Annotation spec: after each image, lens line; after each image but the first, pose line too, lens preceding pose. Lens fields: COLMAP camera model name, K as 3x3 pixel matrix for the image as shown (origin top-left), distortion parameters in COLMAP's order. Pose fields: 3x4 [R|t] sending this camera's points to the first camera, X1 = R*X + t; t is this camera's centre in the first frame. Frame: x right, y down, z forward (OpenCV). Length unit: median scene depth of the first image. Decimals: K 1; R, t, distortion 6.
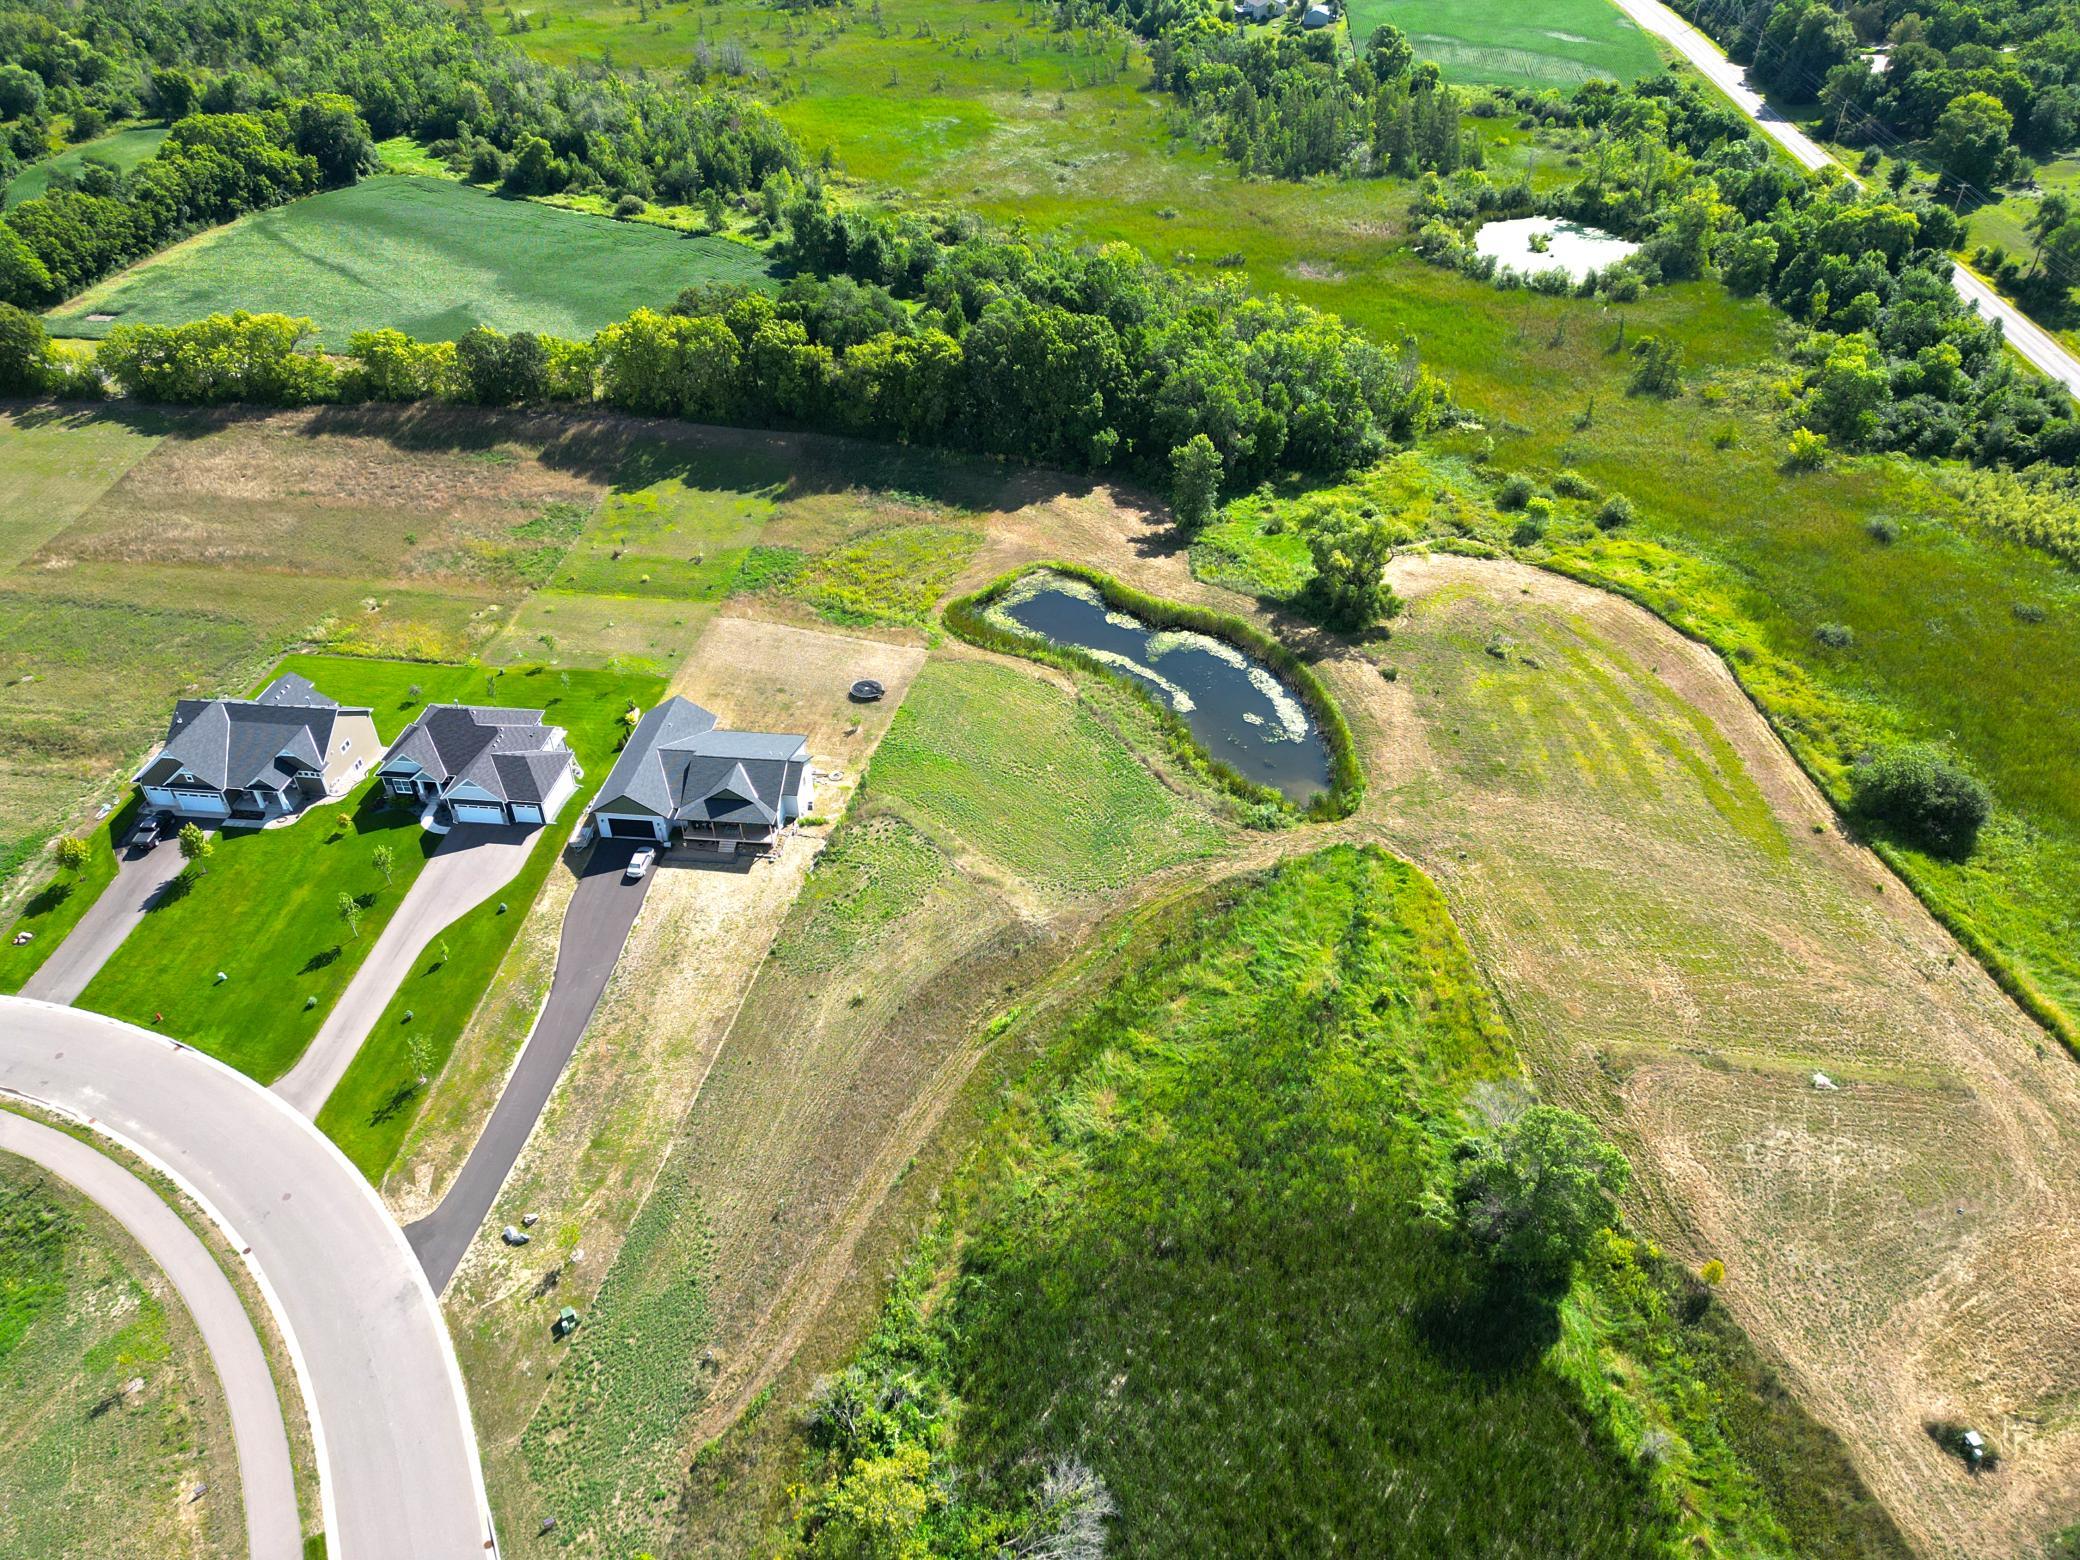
lens RADIAL K [[1444.4, 0, 1033.0], [0, 1444.4, 790.1], [0, 0, 1]] dist [0.042810, -0.034293]
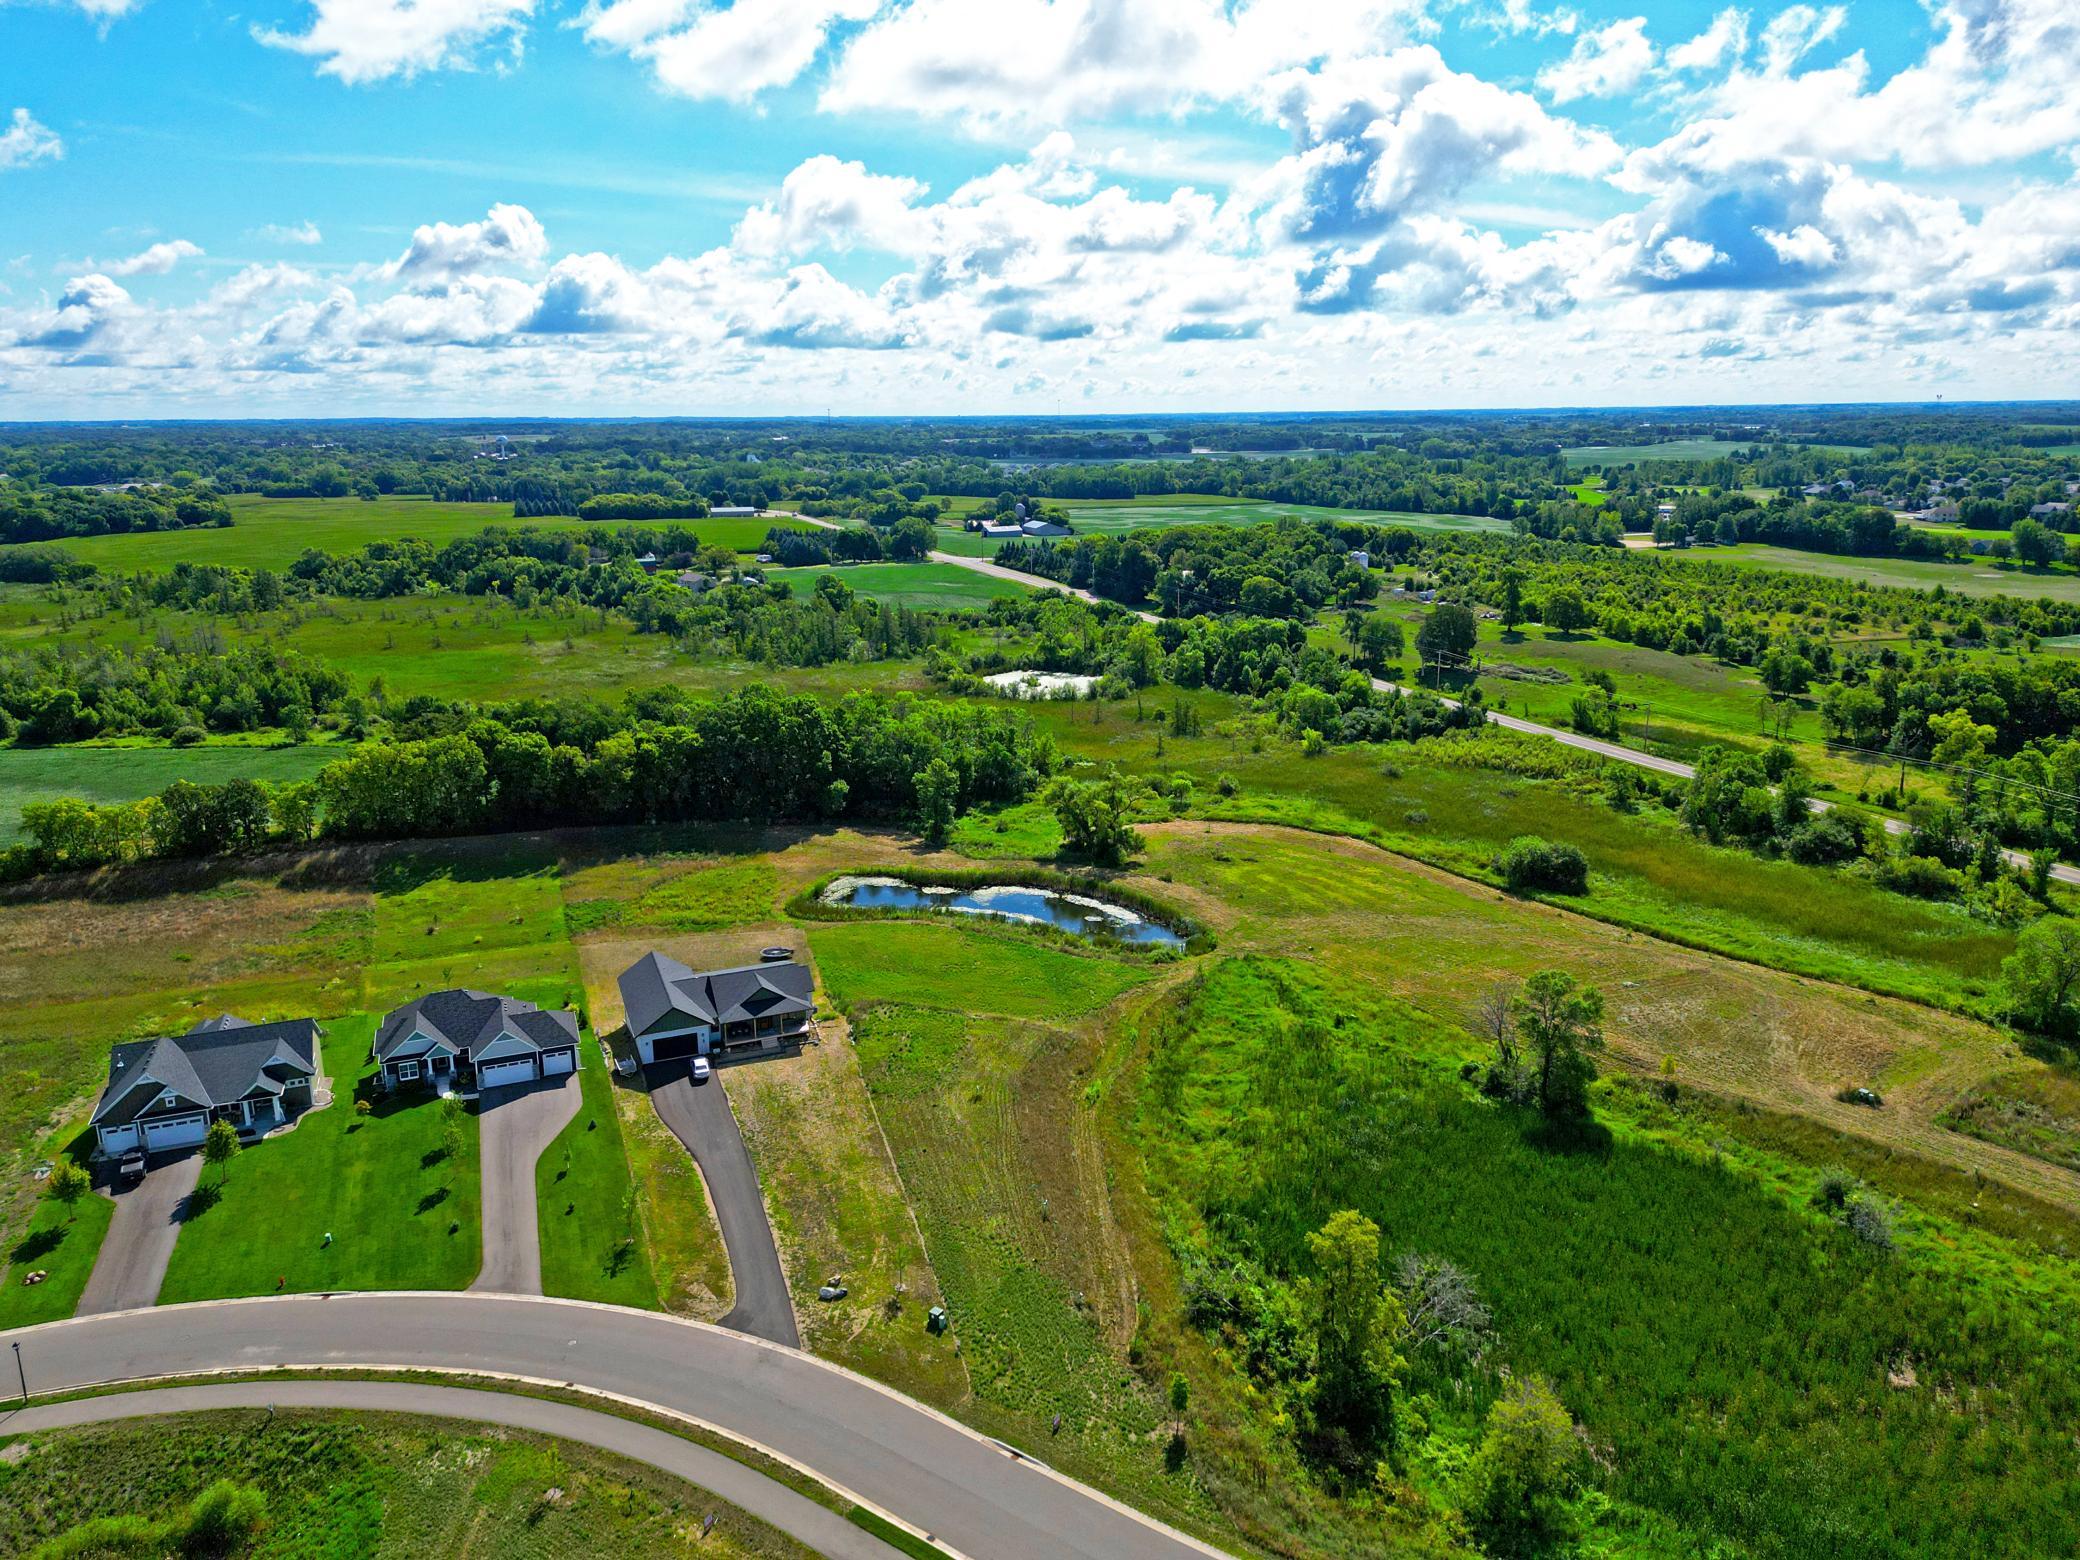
lens RADIAL K [[1444.4, 0, 1033.0], [0, 1444.4, 790.1], [0, 0, 1]] dist [0.042810, -0.034293]
pose [[0.889268, -0.121671, 0.440907, -0.460101], [0.284539, 0.901891, -0.325007, 0.258725], [-0.358106, 0.414473, 0.836643, -0.043215]]
